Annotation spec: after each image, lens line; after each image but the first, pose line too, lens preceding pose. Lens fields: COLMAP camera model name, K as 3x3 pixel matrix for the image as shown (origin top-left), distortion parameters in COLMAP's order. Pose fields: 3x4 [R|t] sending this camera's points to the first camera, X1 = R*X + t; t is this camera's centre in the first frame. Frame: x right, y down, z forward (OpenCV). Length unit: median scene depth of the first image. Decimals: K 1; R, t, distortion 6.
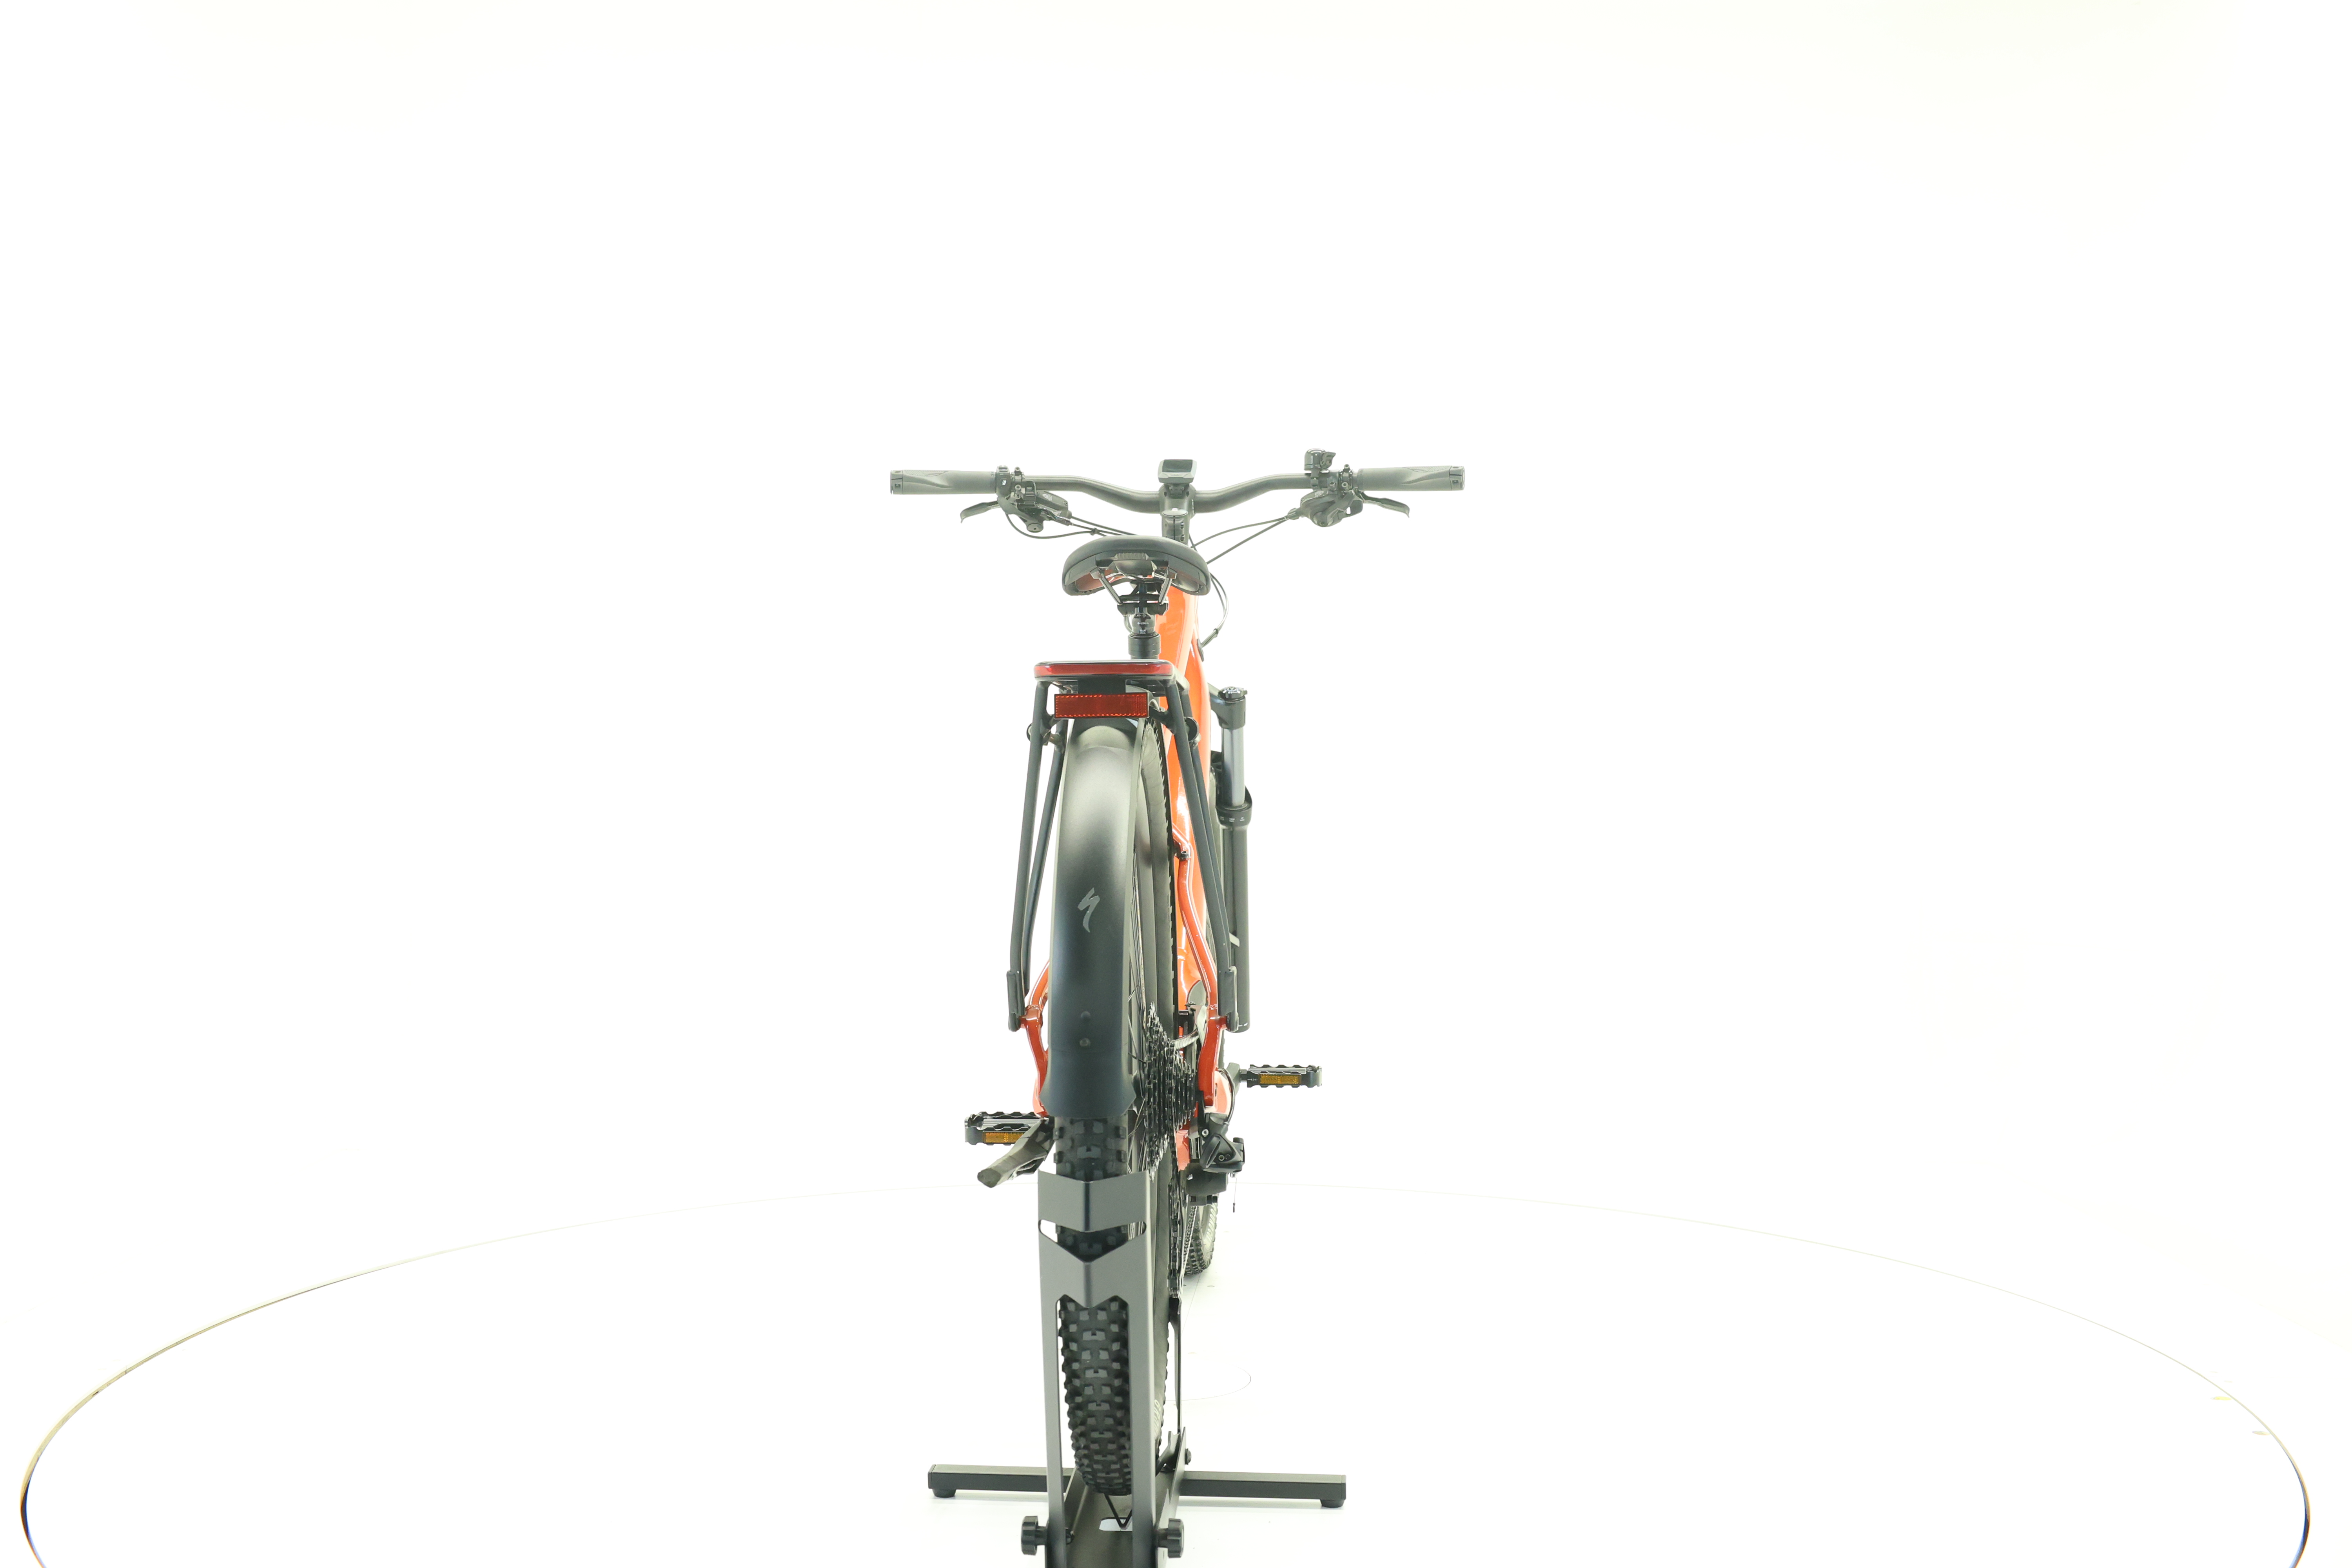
lens RADIAL K [[2464.6, 0, 1176.0], [0, 2464.6, 784.0], [0, 0, 1]] dist [-0.013831, -0.002456]
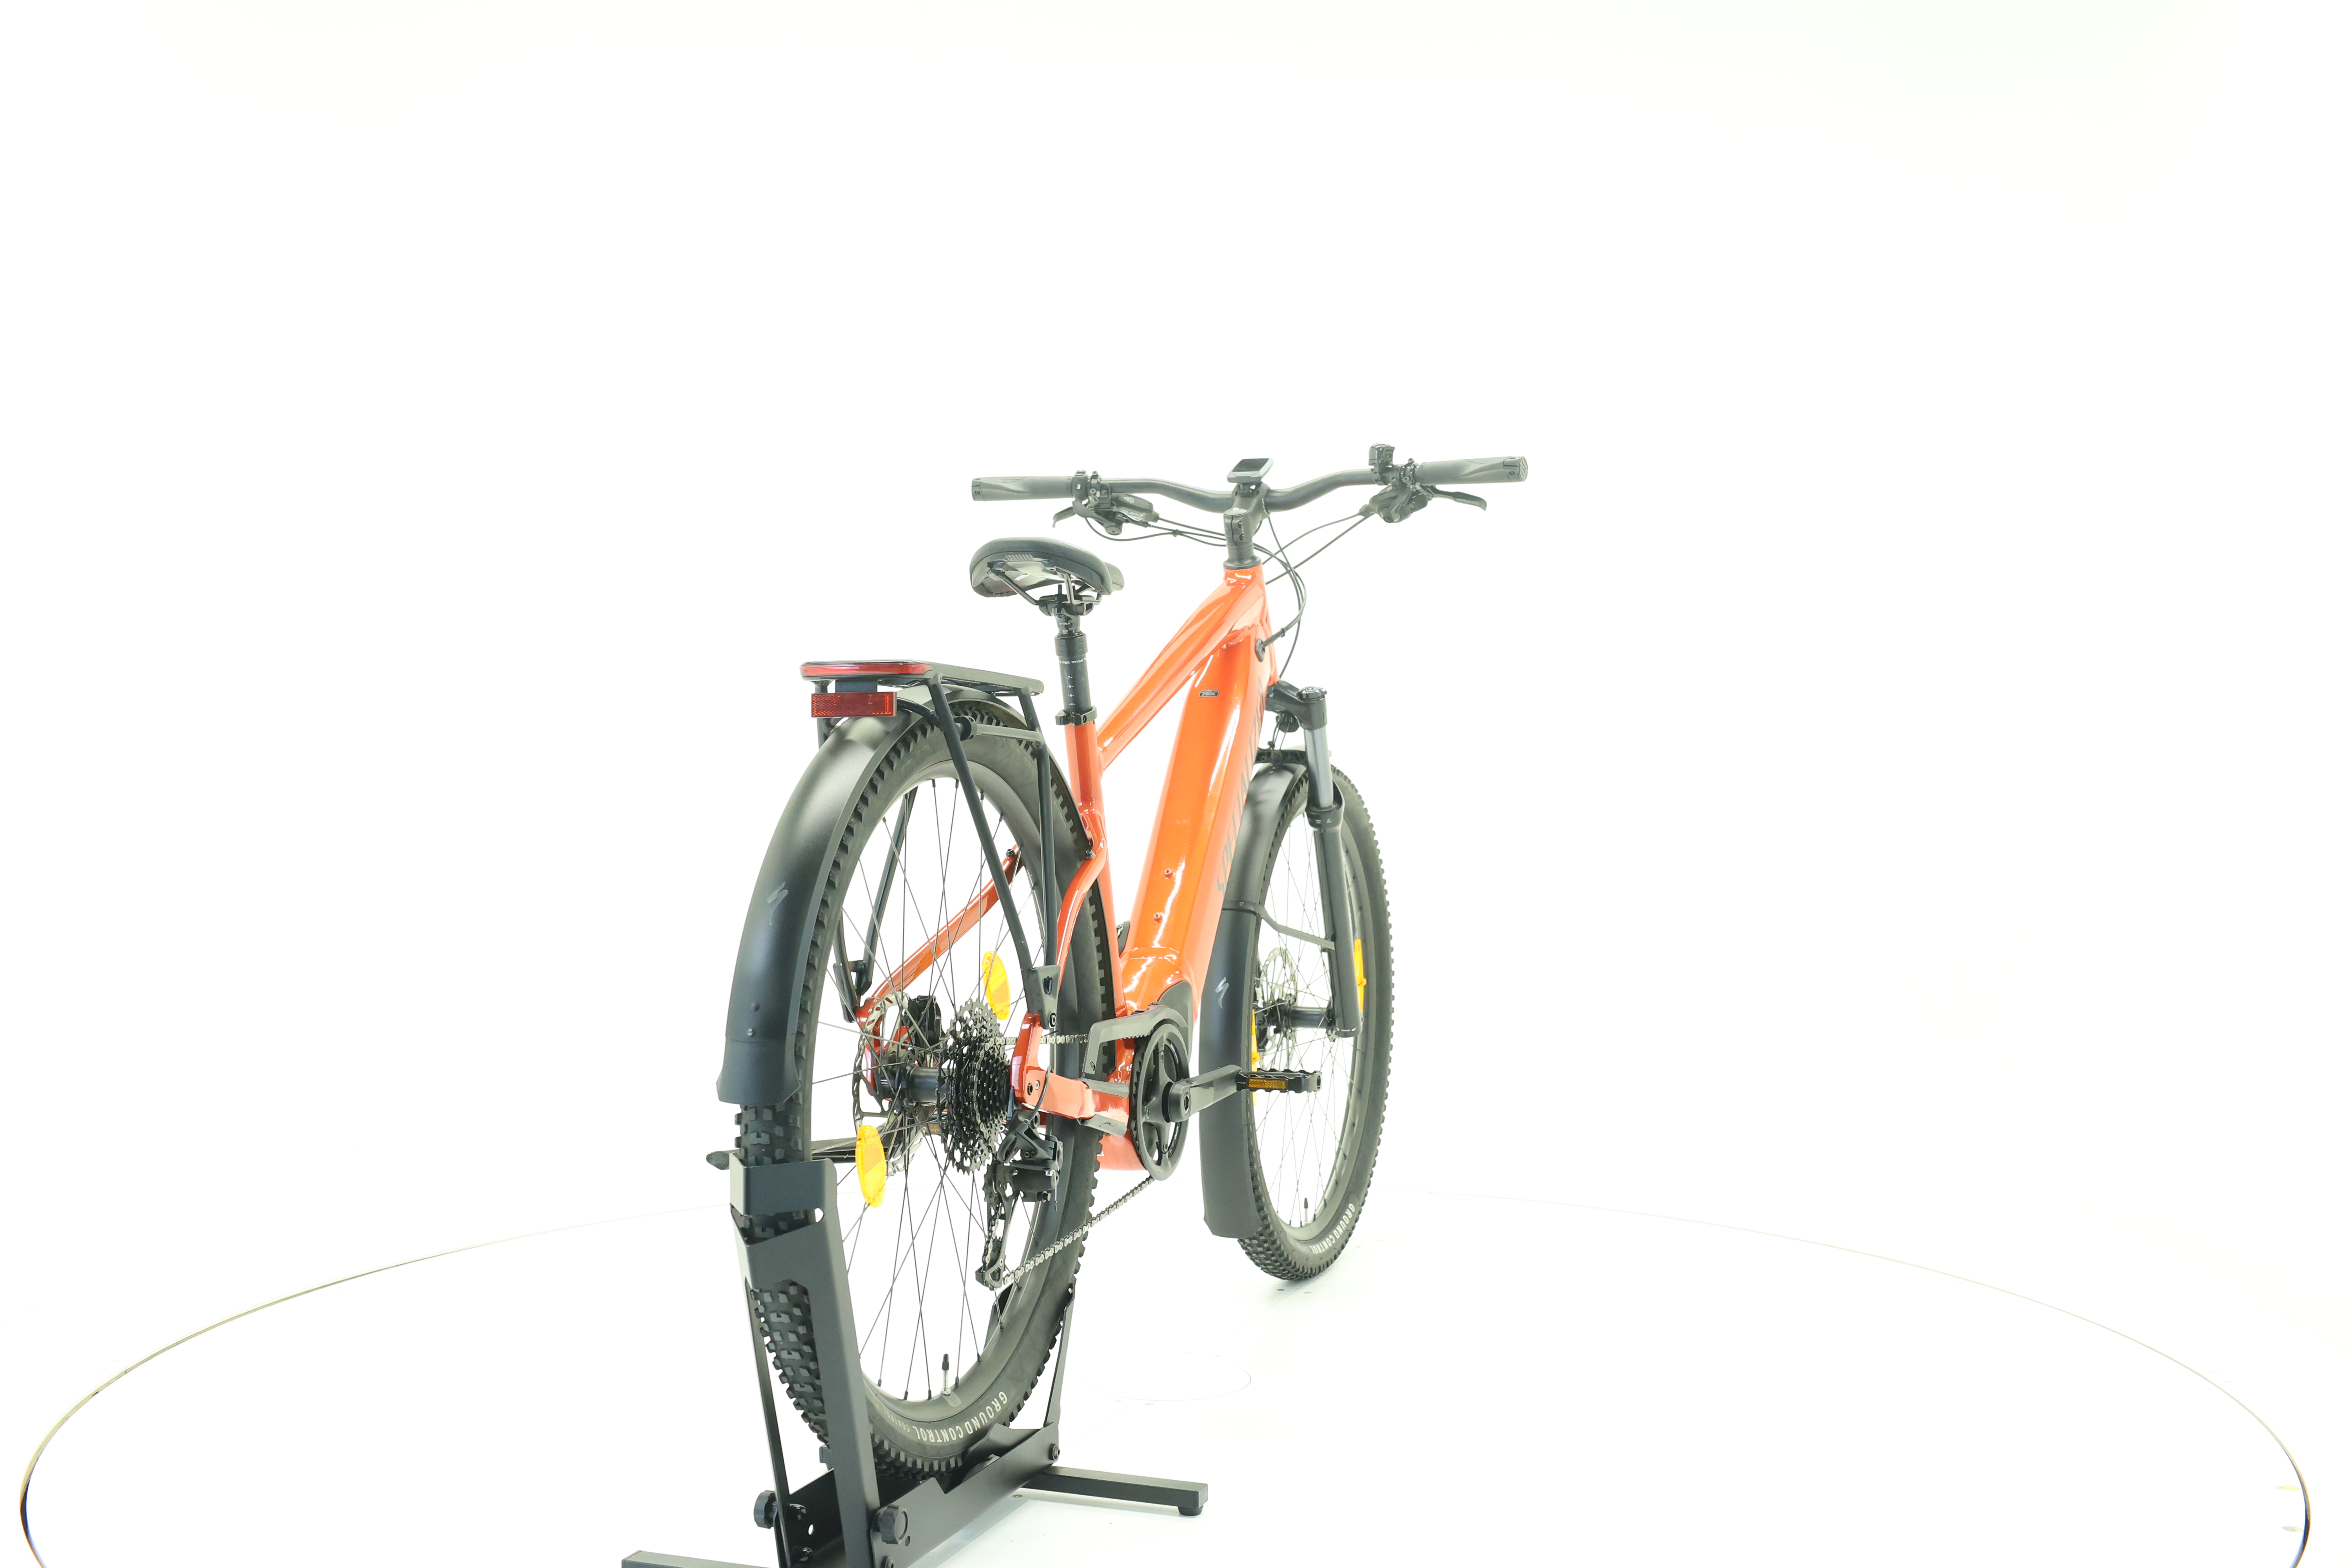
lens RADIAL K [[2464.6, 0, 1176.0], [0, 2464.6, 784.0], [0, 0, 1]] dist [-0.013831, -0.002456]
pose [[0.959827, 0.006489, -0.280517, 0.253491], [-0.006903, 0.999976, -0.000487, 0.000395], [0.280508, 0.002404, 0.959849, 0.036826]]
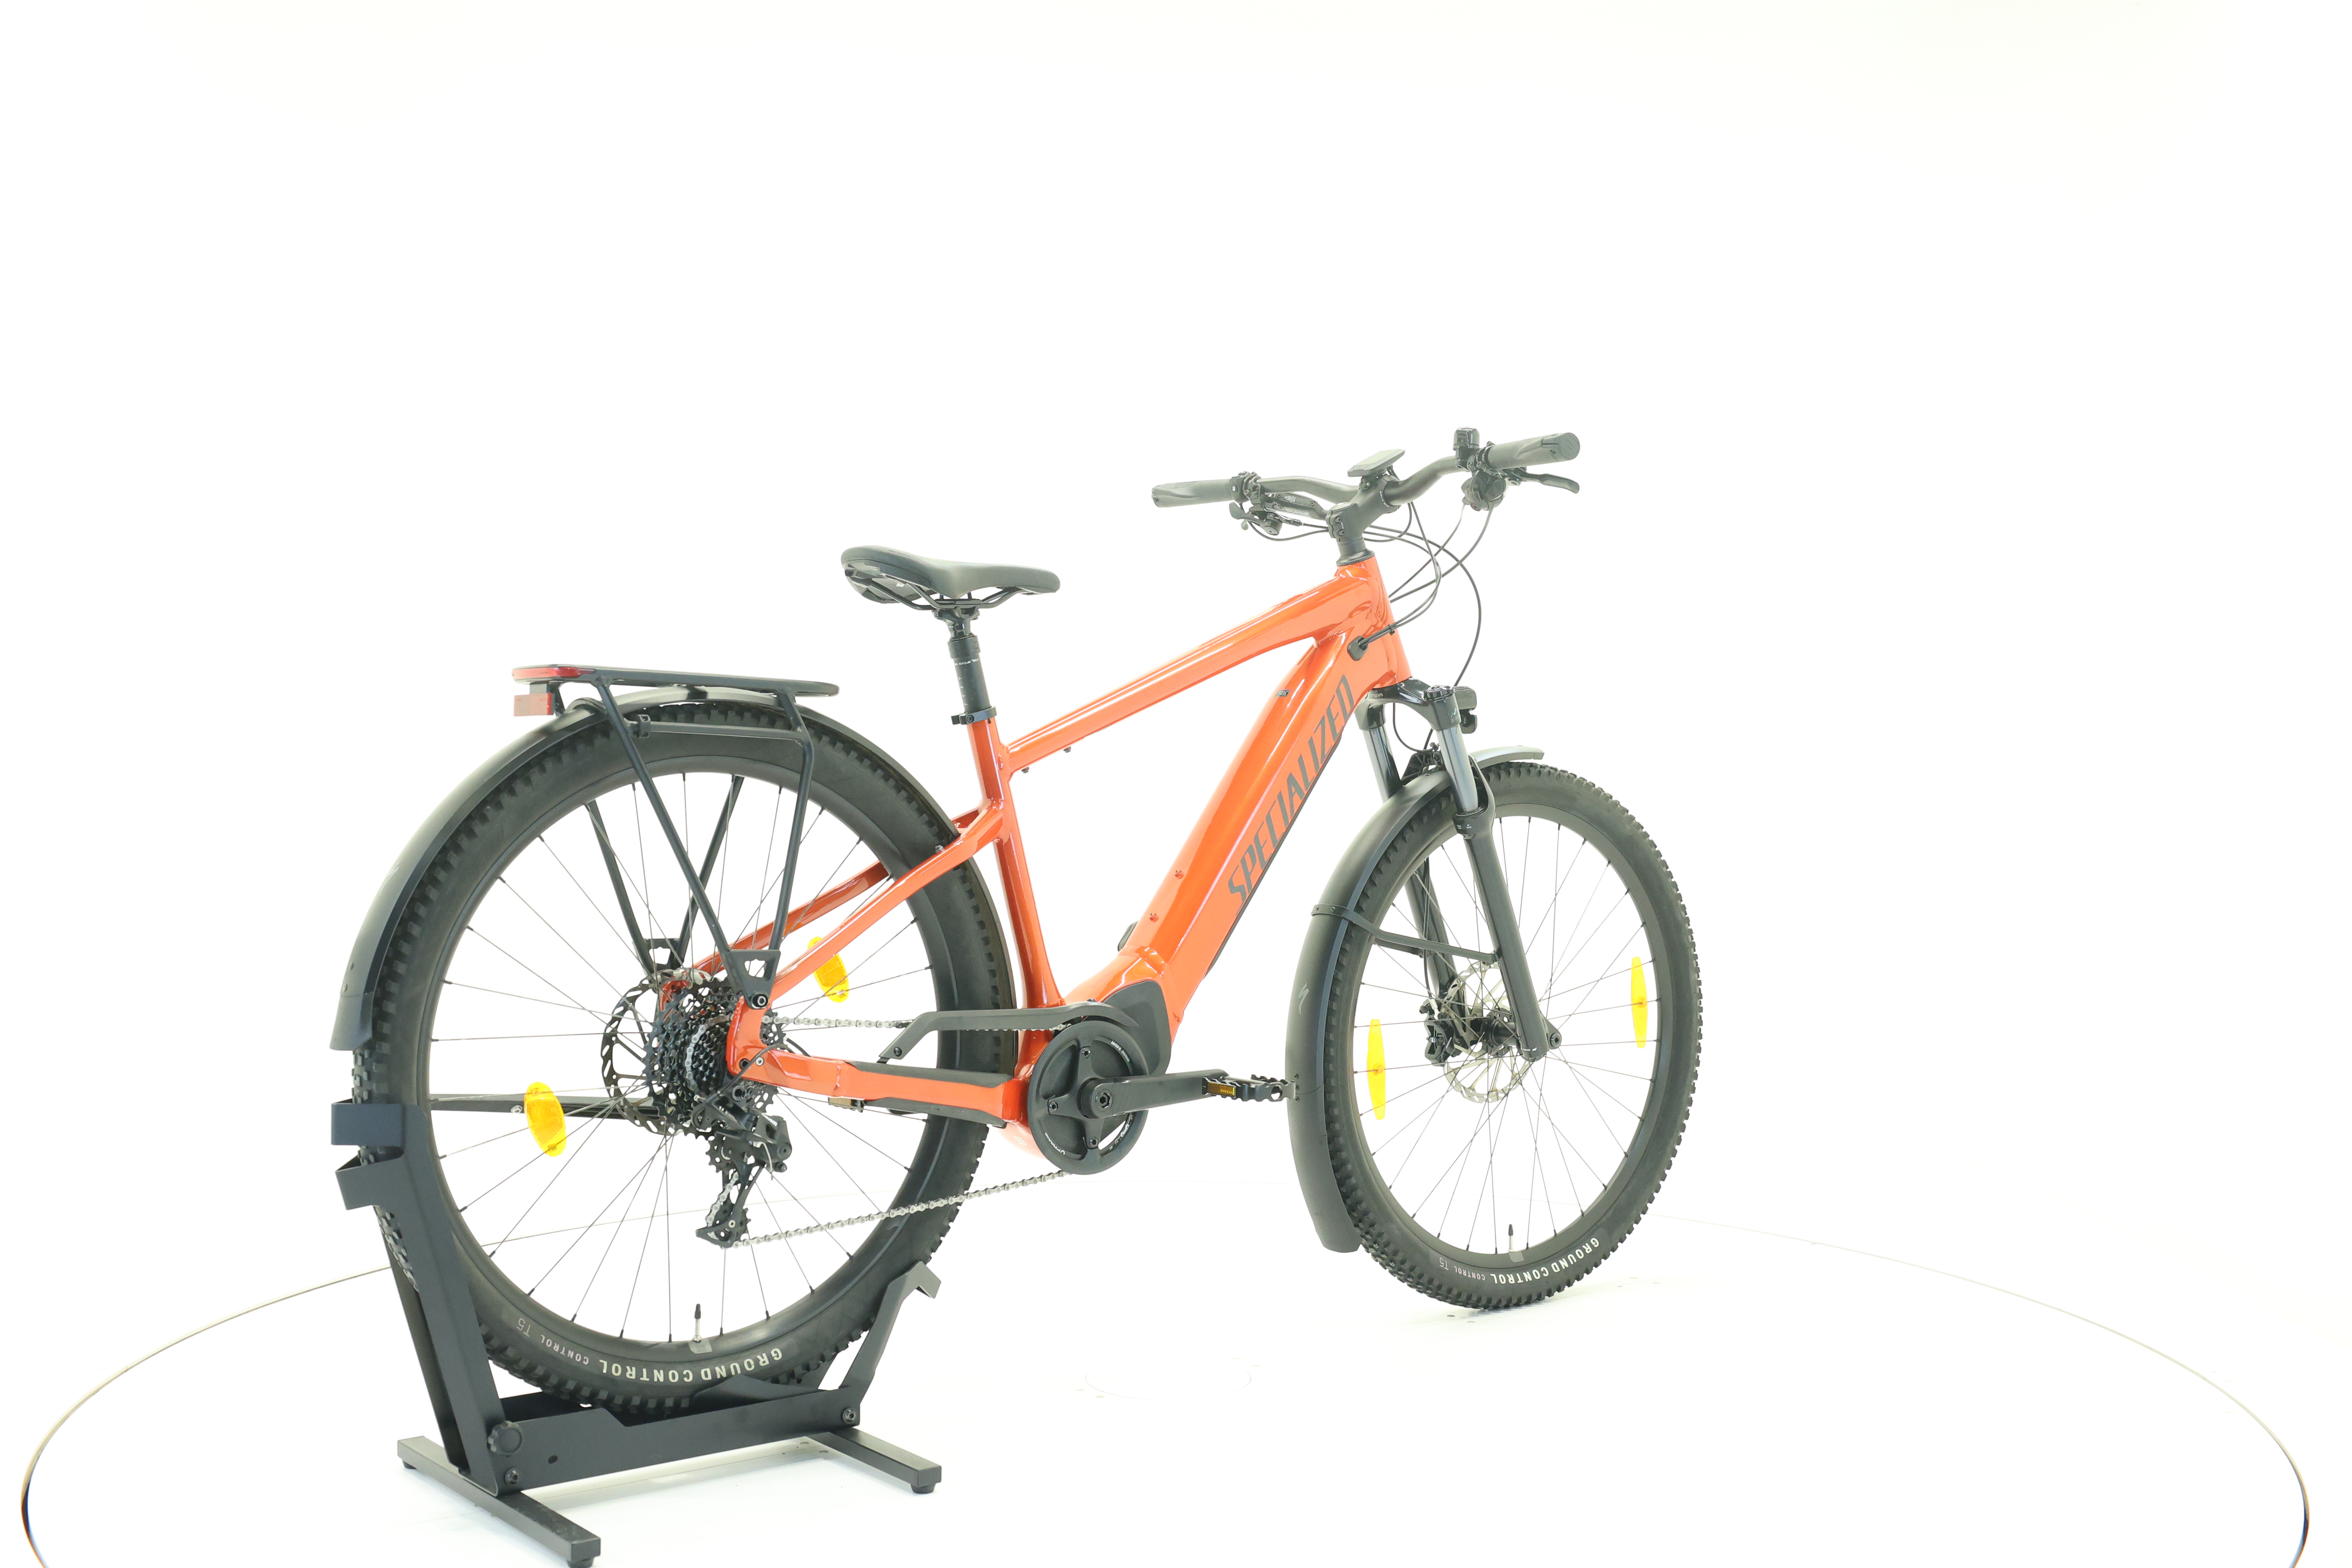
lens RADIAL K [[2464.6, 0, 1176.0], [0, 2464.6, 784.0], [0, 0, 1]] dist [-0.013831, -0.002456]
pose [[0.674698, 0.013818, -0.737964, 0.667242], [-0.017347, 0.999845, 0.002862, -0.002511], [0.737890, 0.010871, 0.674834, 0.294642]]
